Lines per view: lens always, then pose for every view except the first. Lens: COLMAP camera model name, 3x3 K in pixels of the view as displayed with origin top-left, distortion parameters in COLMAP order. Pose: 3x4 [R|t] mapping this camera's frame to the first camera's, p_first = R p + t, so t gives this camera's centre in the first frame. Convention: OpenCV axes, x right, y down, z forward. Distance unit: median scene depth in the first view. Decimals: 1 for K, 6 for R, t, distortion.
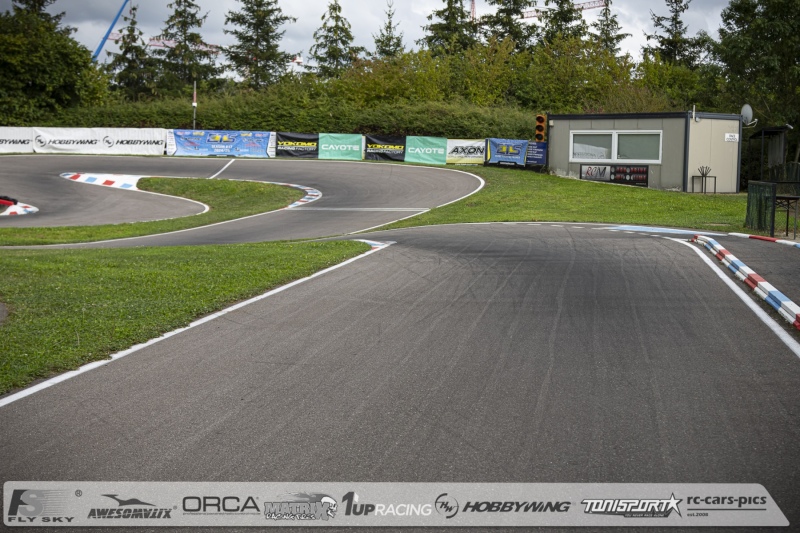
lens RADIAL K [[1406.5, 0, 442.5], [0, 1406.5, 295.2], [0, 0, 1]] dist [0.044144, -0.084520]
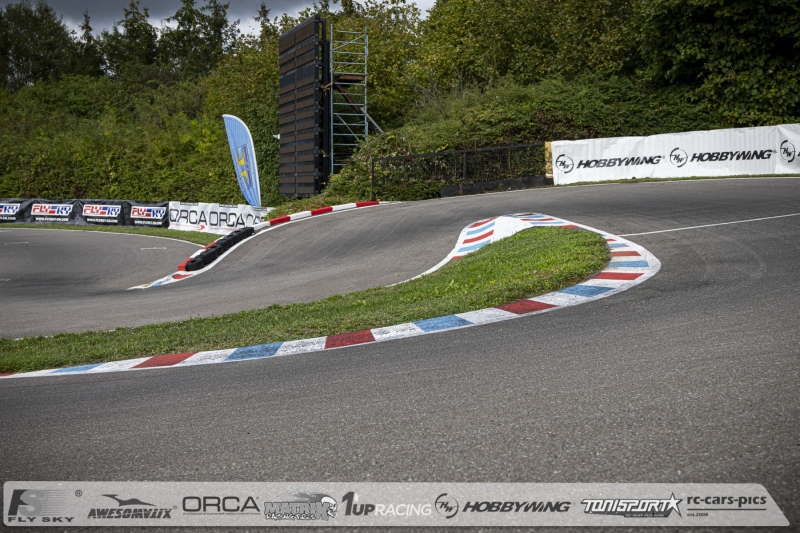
lens RADIAL K [[900.7, 0, 401.6], [0, 900.7, 266.8], [0, 0, 1]] dist [0.006101, 0.011361]
pose [[0.072878, 0.073139, -0.994655, 0.026701], [-0.097760, 0.993029, 0.065857, -0.074961], [0.992538, 0.092438, 0.079520, 0.828878]]
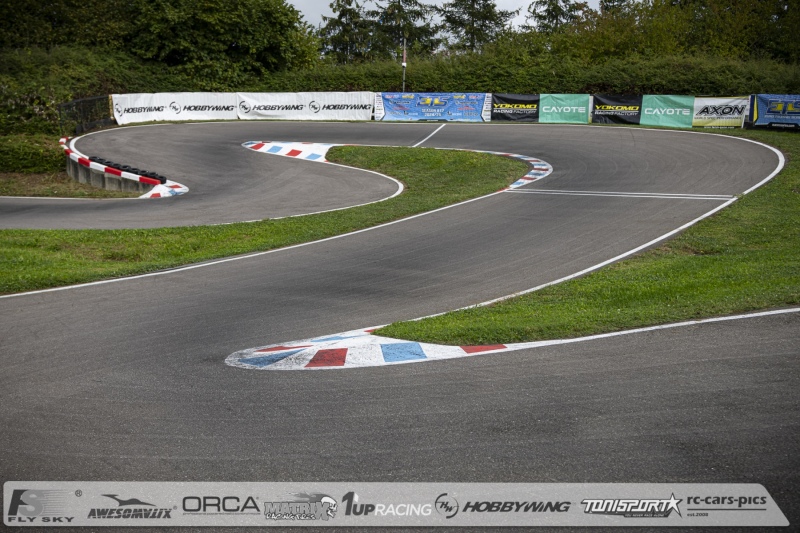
lens RADIAL K [[881.4, 0, 404.7], [0, 881.4, 272.8], [0, 0, 1]] dist [0.001931, 0.027832]
pose [[0.978163, 0.024902, -0.206343, -0.053453], [-0.010954, 0.997593, 0.068465, -0.039149], [0.207552, -0.064710, 0.976081, 0.428868]]
